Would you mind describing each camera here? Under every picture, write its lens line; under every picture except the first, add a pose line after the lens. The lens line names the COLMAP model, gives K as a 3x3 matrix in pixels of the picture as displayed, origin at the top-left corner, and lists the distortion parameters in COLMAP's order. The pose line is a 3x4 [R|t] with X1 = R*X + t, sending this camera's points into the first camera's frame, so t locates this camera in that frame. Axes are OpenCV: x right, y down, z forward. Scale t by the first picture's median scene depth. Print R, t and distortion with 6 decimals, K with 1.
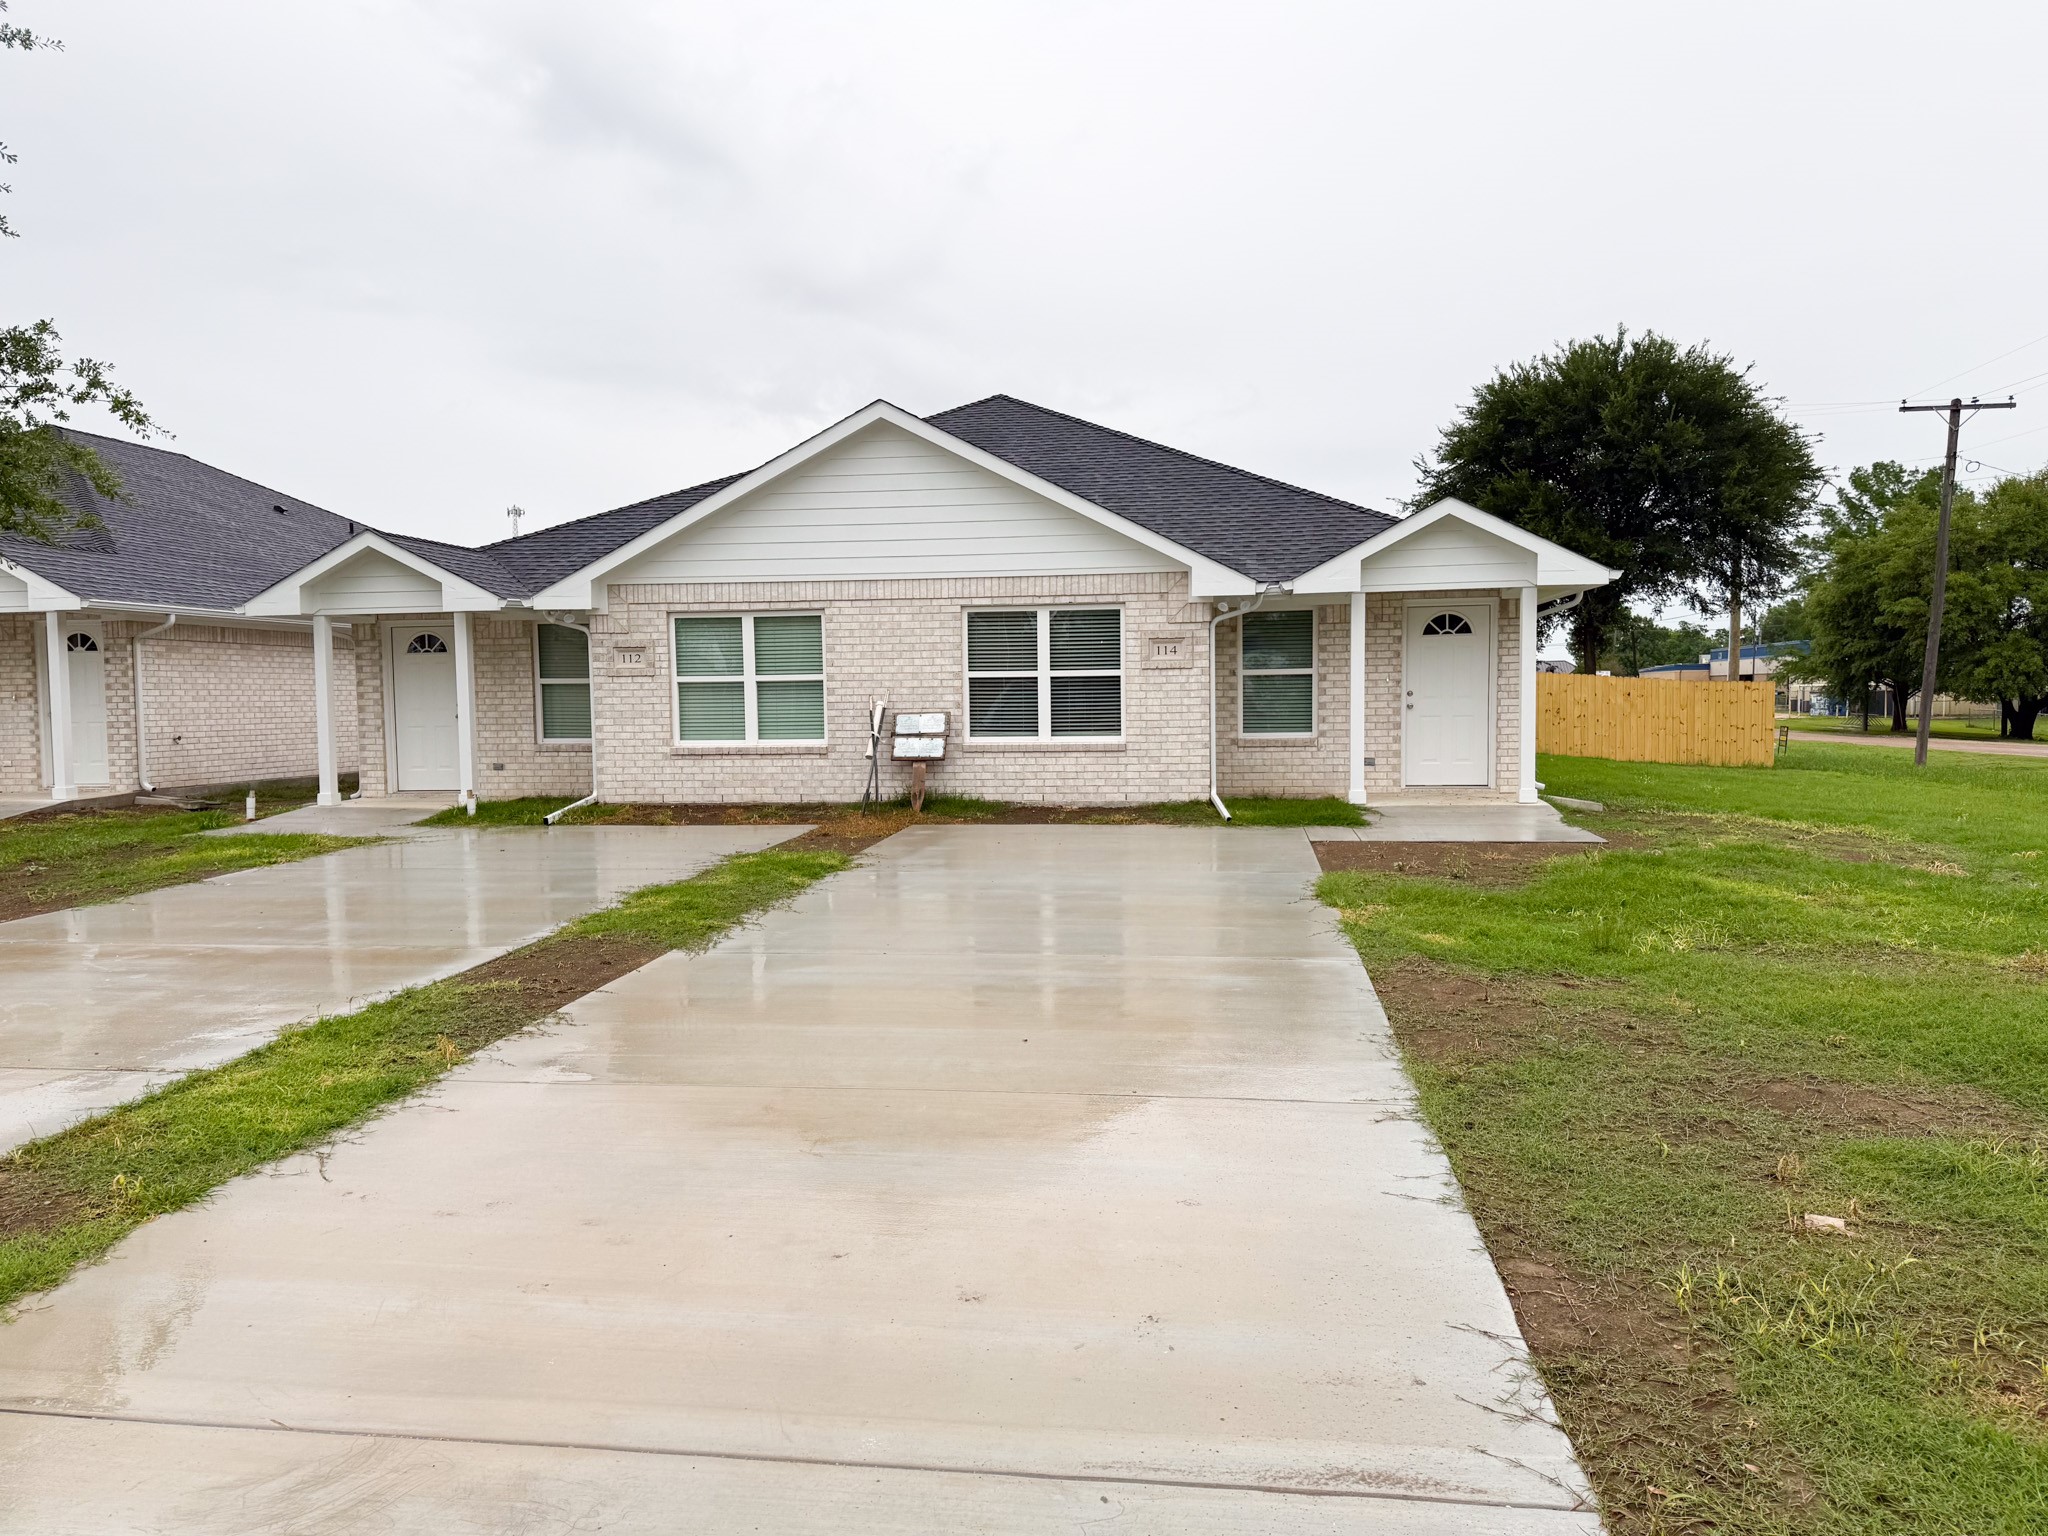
lens RADIAL K [[1429.4, 0, 1020.7], [0, 1429.4, 780.0], [0, 0, 1]] dist [0.168402, -0.001461]
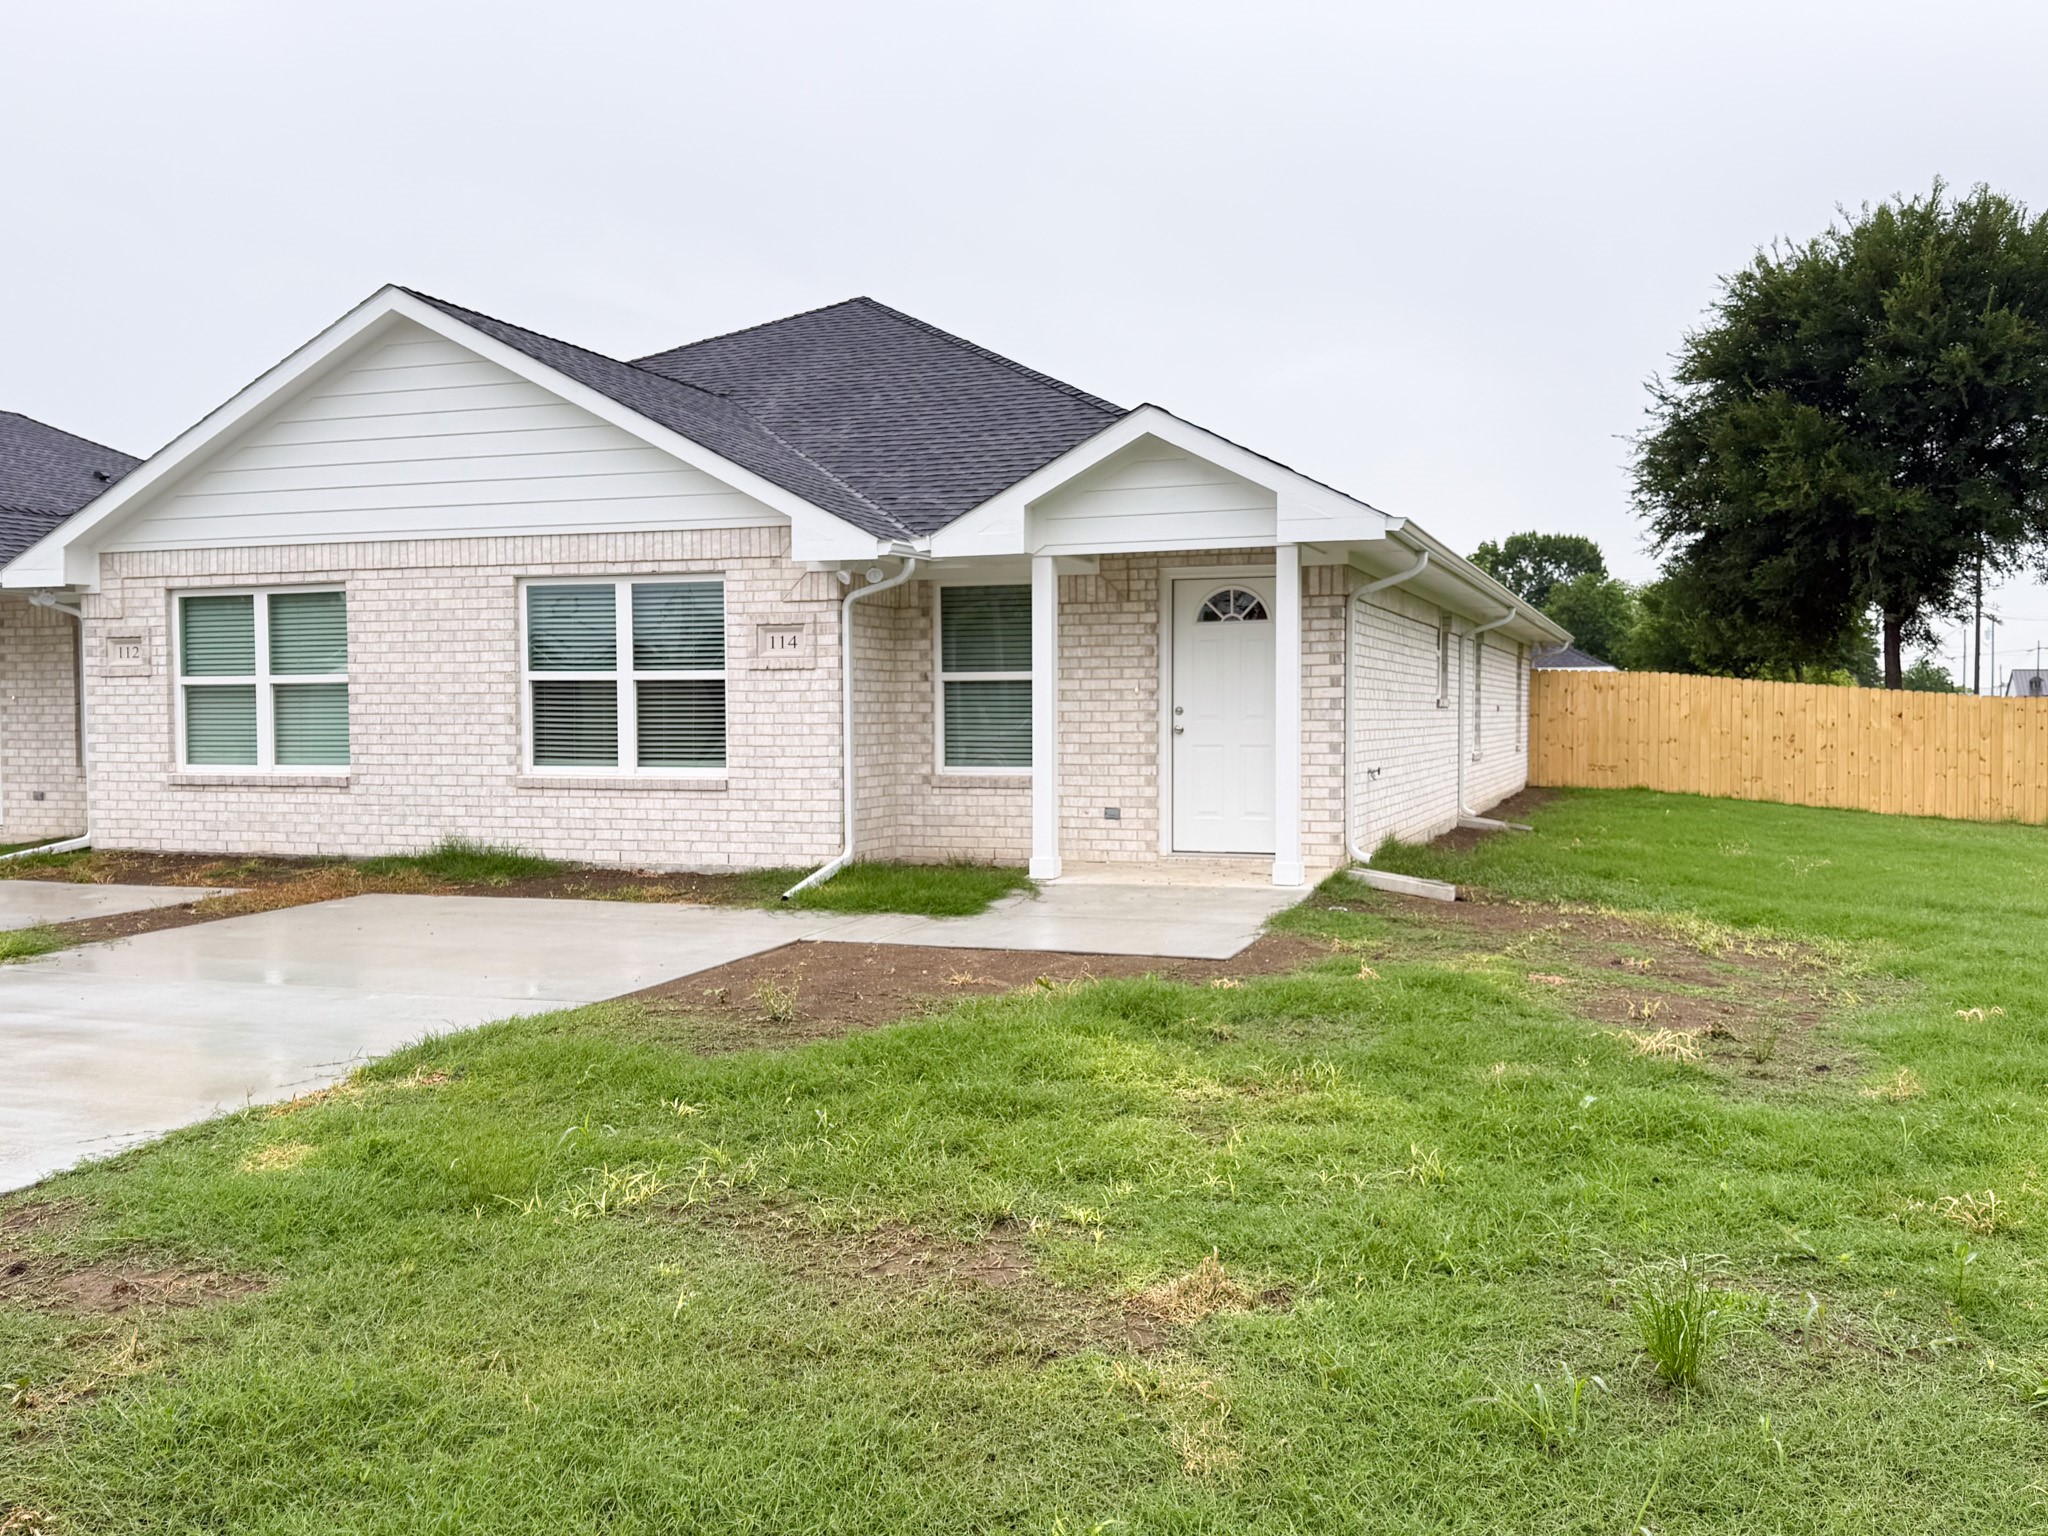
lens RADIAL K [[1747.3, 0, 1027.4], [0, 1747.3, 778.3], [0, 0, 1]] dist [0.112870, -0.008713]
pose [[0.976851, 0.016811, -0.213257, 0.377111], [-0.020715, 0.999656, -0.016086, -0.015292], [0.212913, 0.020131, 0.976864, 0.216811]]
